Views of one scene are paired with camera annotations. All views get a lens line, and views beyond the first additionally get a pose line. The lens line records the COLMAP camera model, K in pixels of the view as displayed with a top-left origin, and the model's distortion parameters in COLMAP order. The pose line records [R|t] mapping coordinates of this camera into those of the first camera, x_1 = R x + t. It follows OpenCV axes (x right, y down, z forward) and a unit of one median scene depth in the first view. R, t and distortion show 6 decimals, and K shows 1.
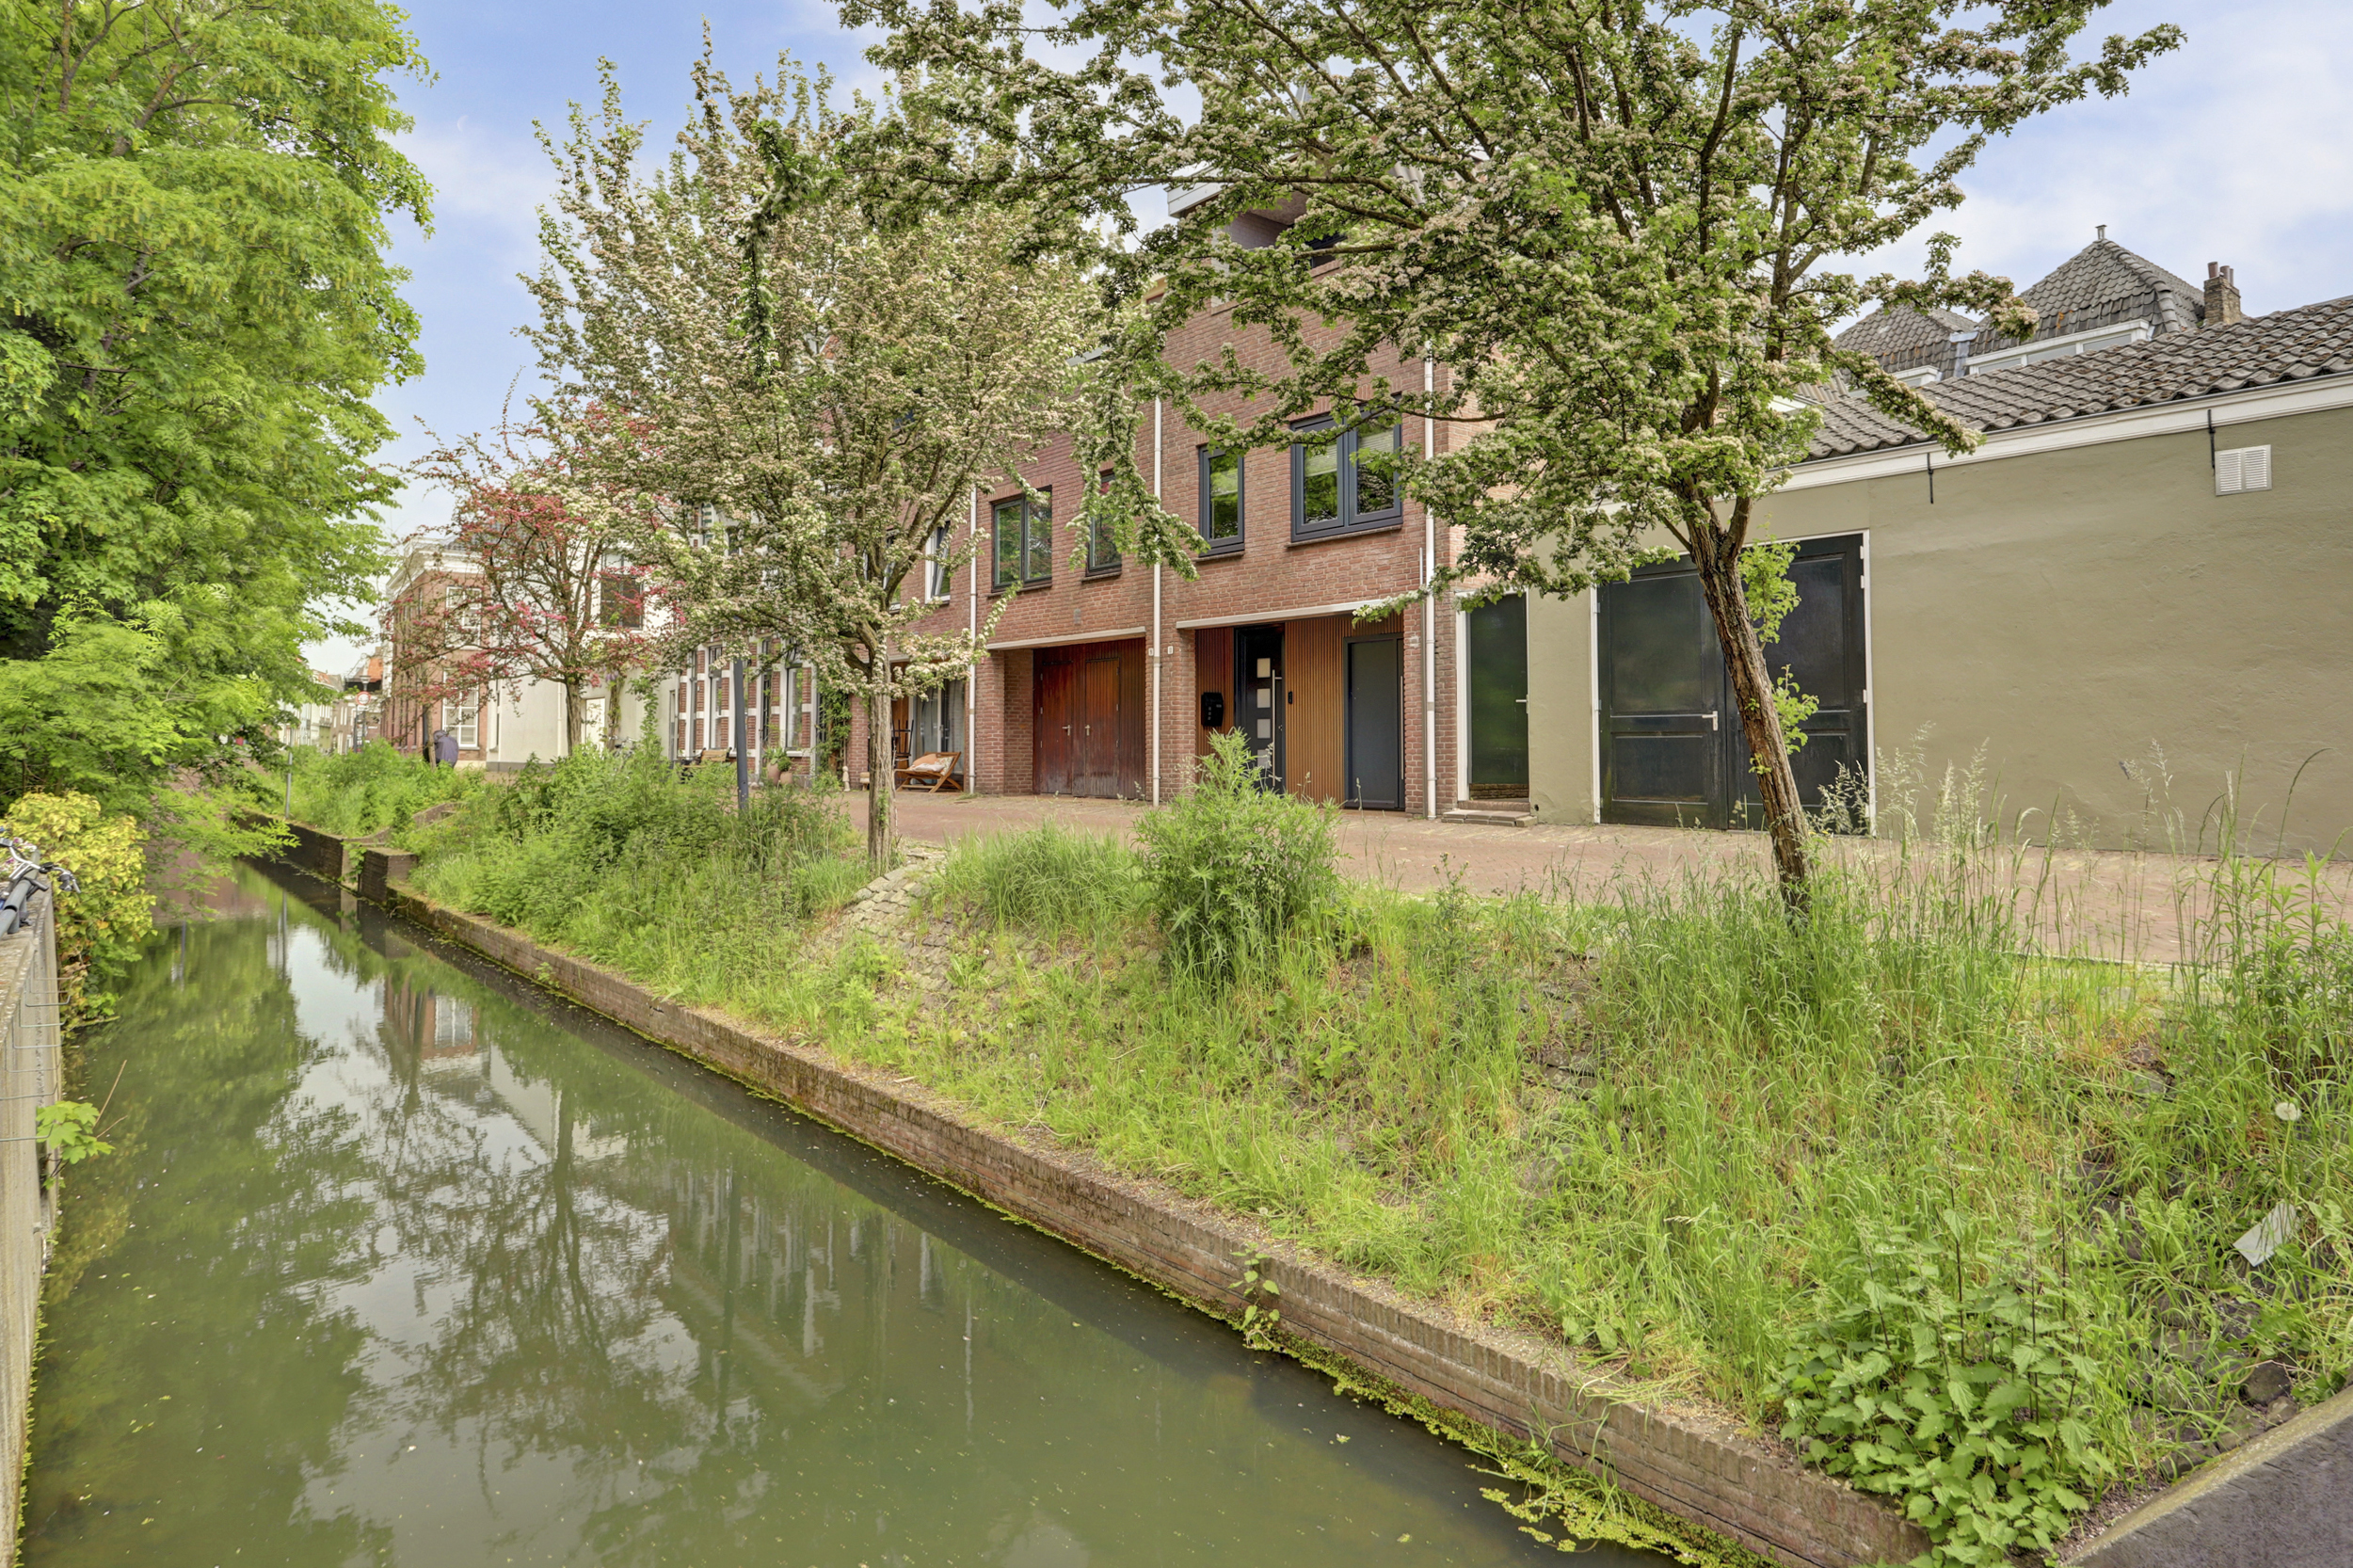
lens RADIAL K [[1366.3, 0, 1182.7], [0, 1366.3, 711.1], [0, 0, 1]] dist [-0.003204, -0.000012]
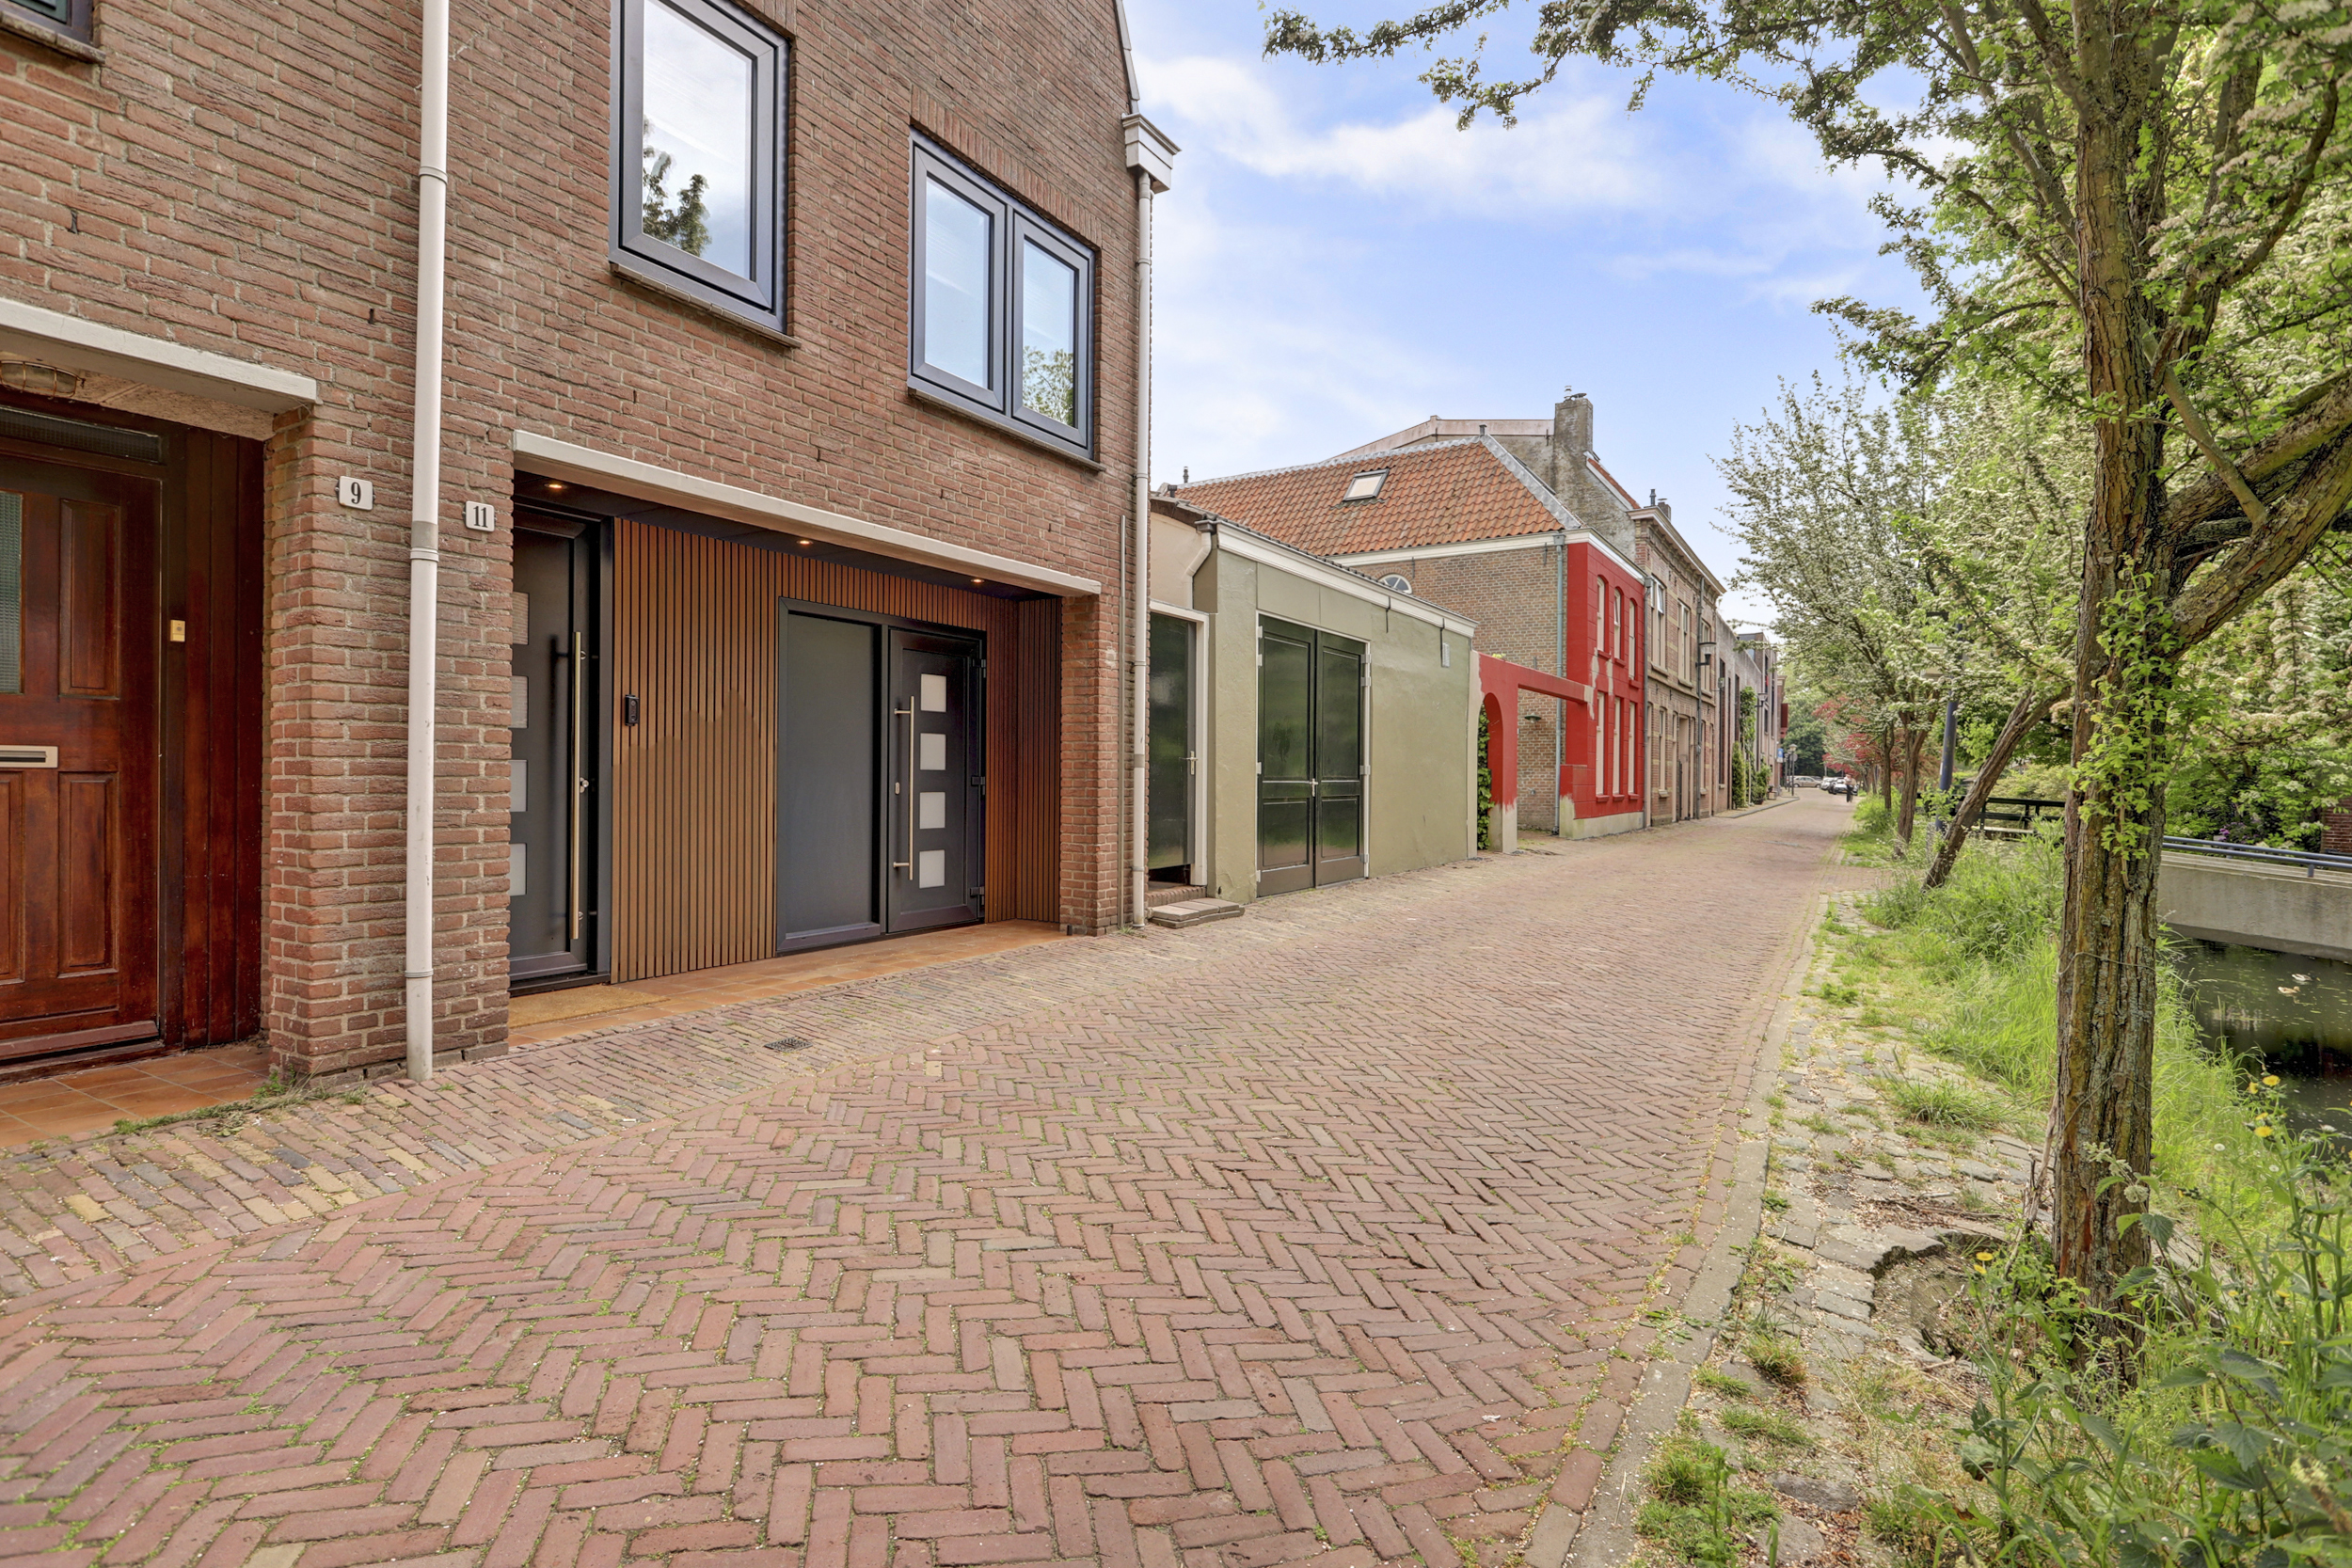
lens RADIAL K [[1145.7, 0, 1183.1], [0, 1145.7, 778.2], [0, 0, 1]] dist [0.000701, 0.000642]
pose [[-0.338238, -0.002634, 0.941057, -0.350063], [-0.032695, 0.999425, -0.008954, 0.009578], [-0.940493, -0.033796, -0.338130, 1.159031]]
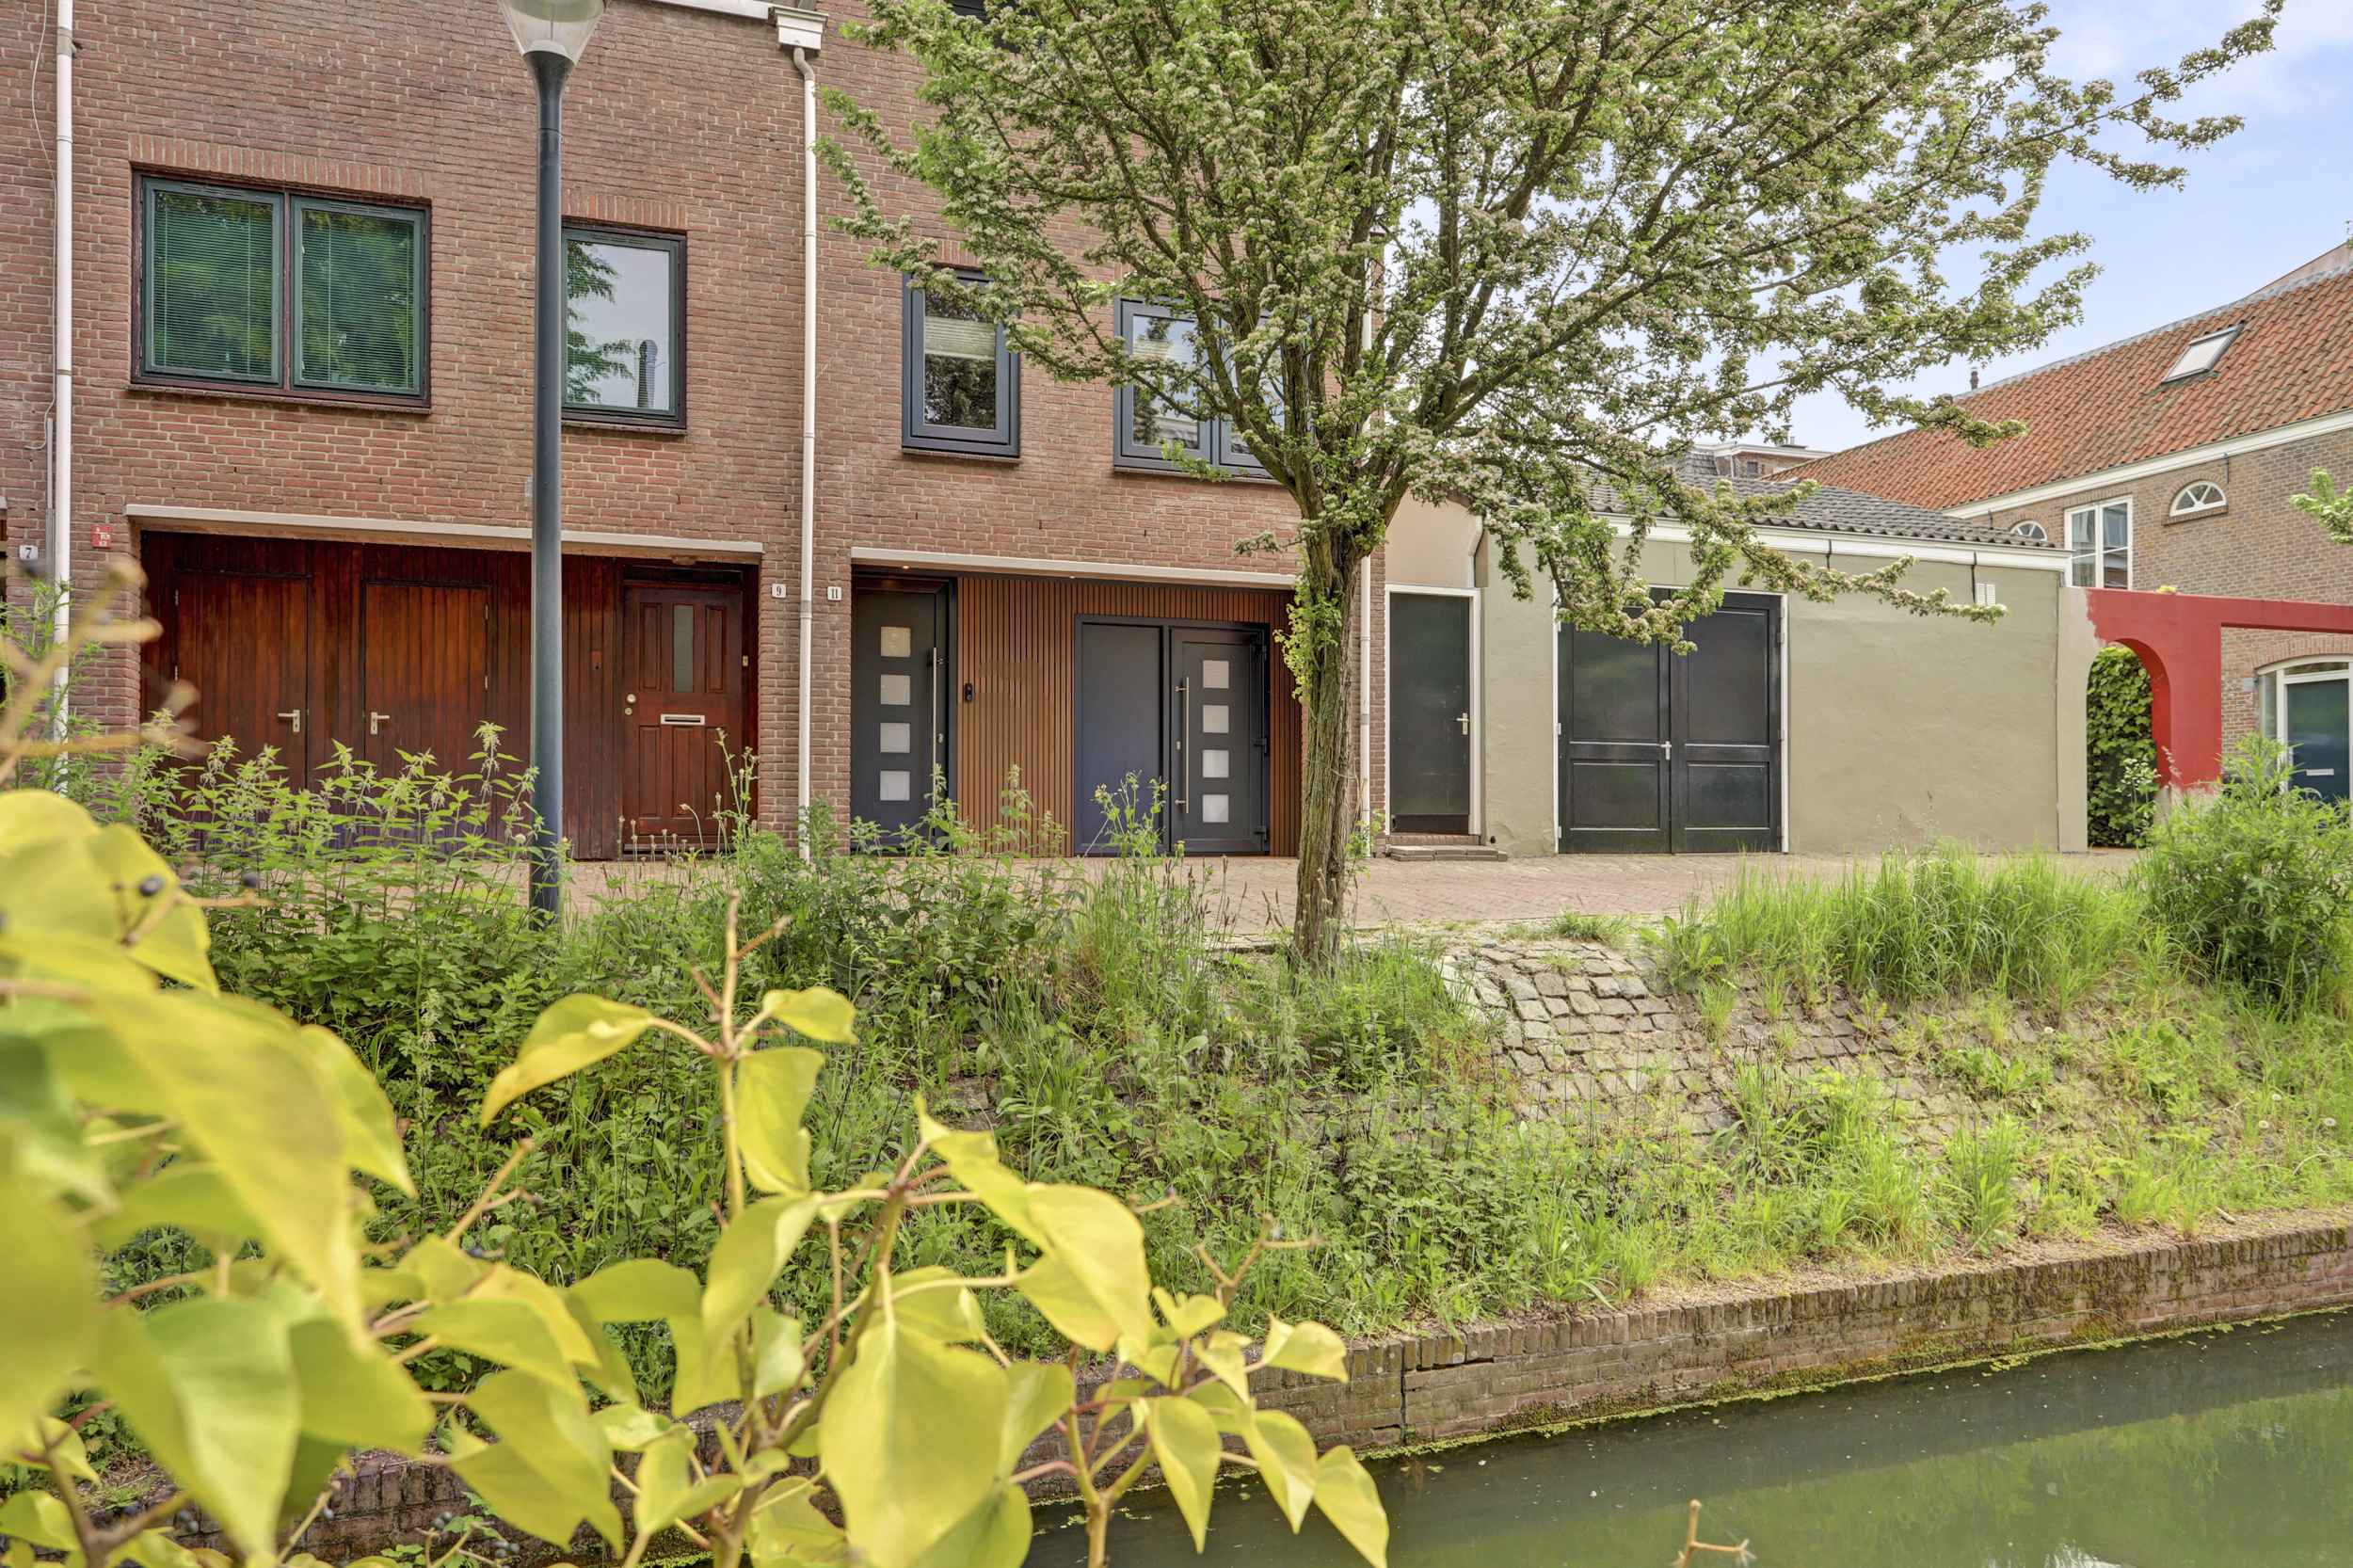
lens RADIAL K [[1551.7, 0, 1157.4], [0, 1551.7, 809.3], [0, 0, 1]] dist [-0.008881, 0.009147]
pose [[0.338507, 0.010157, 0.940909, -0.712069], [-0.029236, 0.999573, -0.000272, 0.052982], [-0.940510, -0.027416, 0.338659, 0.797252]]
